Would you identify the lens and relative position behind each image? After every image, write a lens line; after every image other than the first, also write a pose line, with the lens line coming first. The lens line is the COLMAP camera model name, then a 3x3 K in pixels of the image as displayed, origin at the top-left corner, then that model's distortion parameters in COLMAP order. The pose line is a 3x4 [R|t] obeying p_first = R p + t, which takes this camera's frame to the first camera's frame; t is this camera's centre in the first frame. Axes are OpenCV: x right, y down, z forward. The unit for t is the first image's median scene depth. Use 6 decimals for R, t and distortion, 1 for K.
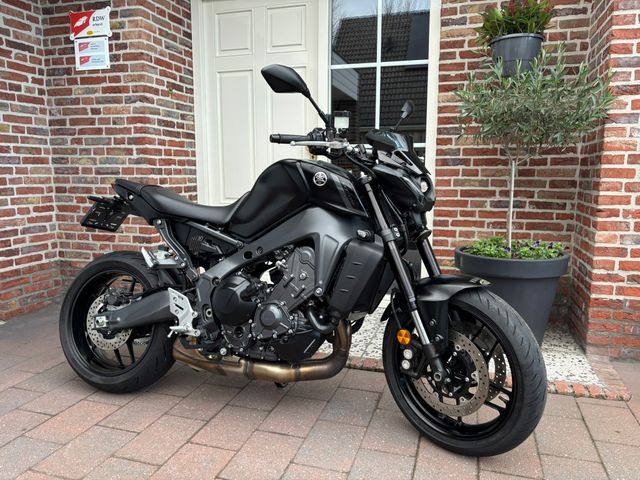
lens RADIAL K [[492.7, 0, 322.2], [0, 492.7, 239.0], [0, 0, 1]] dist [0.032040, -0.042900]
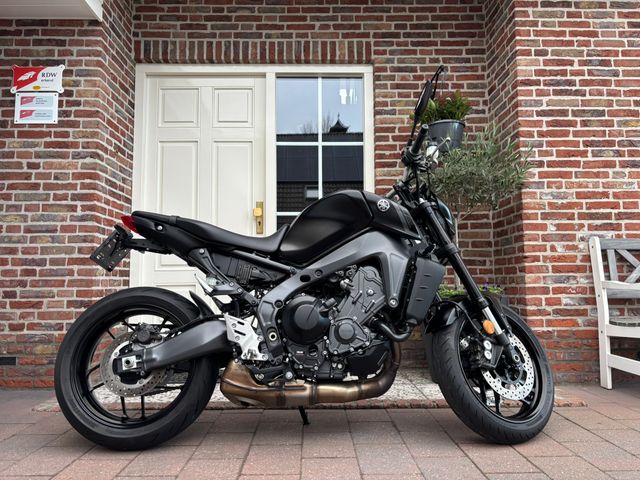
lens RADIAL K [[492.7, 0, 319.2], [0, 492.7, 237.4], [0, 0, 1]] dist [0.032040, -0.042900]
pose [[0.950753, 0.020447, 0.309273, -0.273487], [0.051473, 0.973550, -0.222602, 0.125931], [-0.305644, 0.227559, 0.924553, 0.009683]]
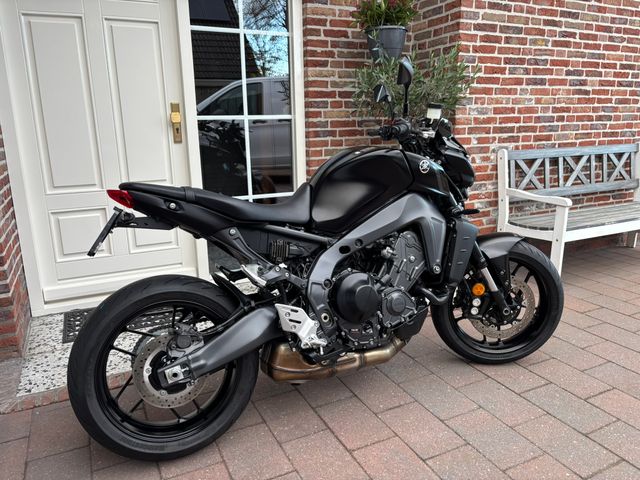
lens RADIAL K [[492.7, 0, 323.0], [0, 492.7, 238.1], [0, 0, 1]] dist [0.032040, -0.042900]
pose [[0.721033, -0.176304, 0.670096, -0.568162], [0.112442, 0.984041, 0.137914, -0.088060], [-0.683716, -0.024094, 0.729350, 0.223028]]
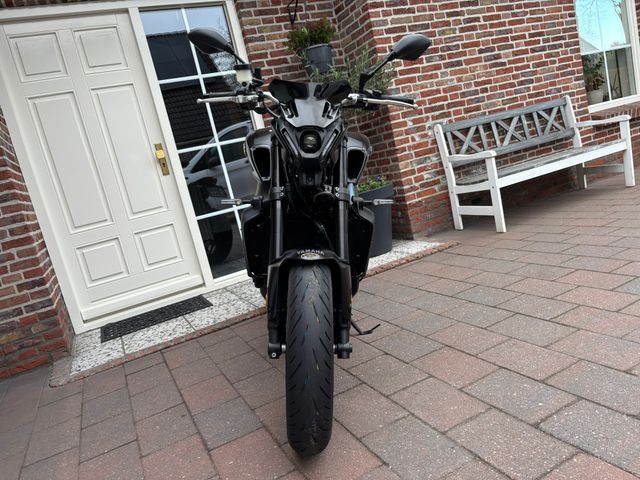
lens RADIAL K [[492.7, 0, 323.6], [0, 492.7, 242.6], [0, 0, 1]] dist [0.032040, -0.042900]
pose [[0.710309, -0.278434, 0.646480, -0.645884], [0.316270, 0.946753, 0.060263, 0.049882], [-0.628836, 0.161657, 0.760547, -0.016513]]
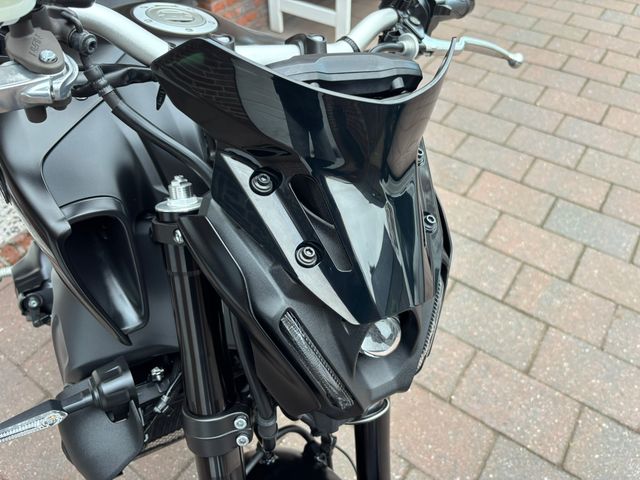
lens RADIAL K [[492.7, 0, 333.0], [0, 492.7, 239.5], [0, 0, 1]] dist [0.032040, -0.042900]
pose [[0.295446, -0.691323, 0.659381, -0.344496], [0.137077, 0.713726, 0.686881, -0.158025], [-0.945474, -0.112551, 0.305632, 0.372506]]
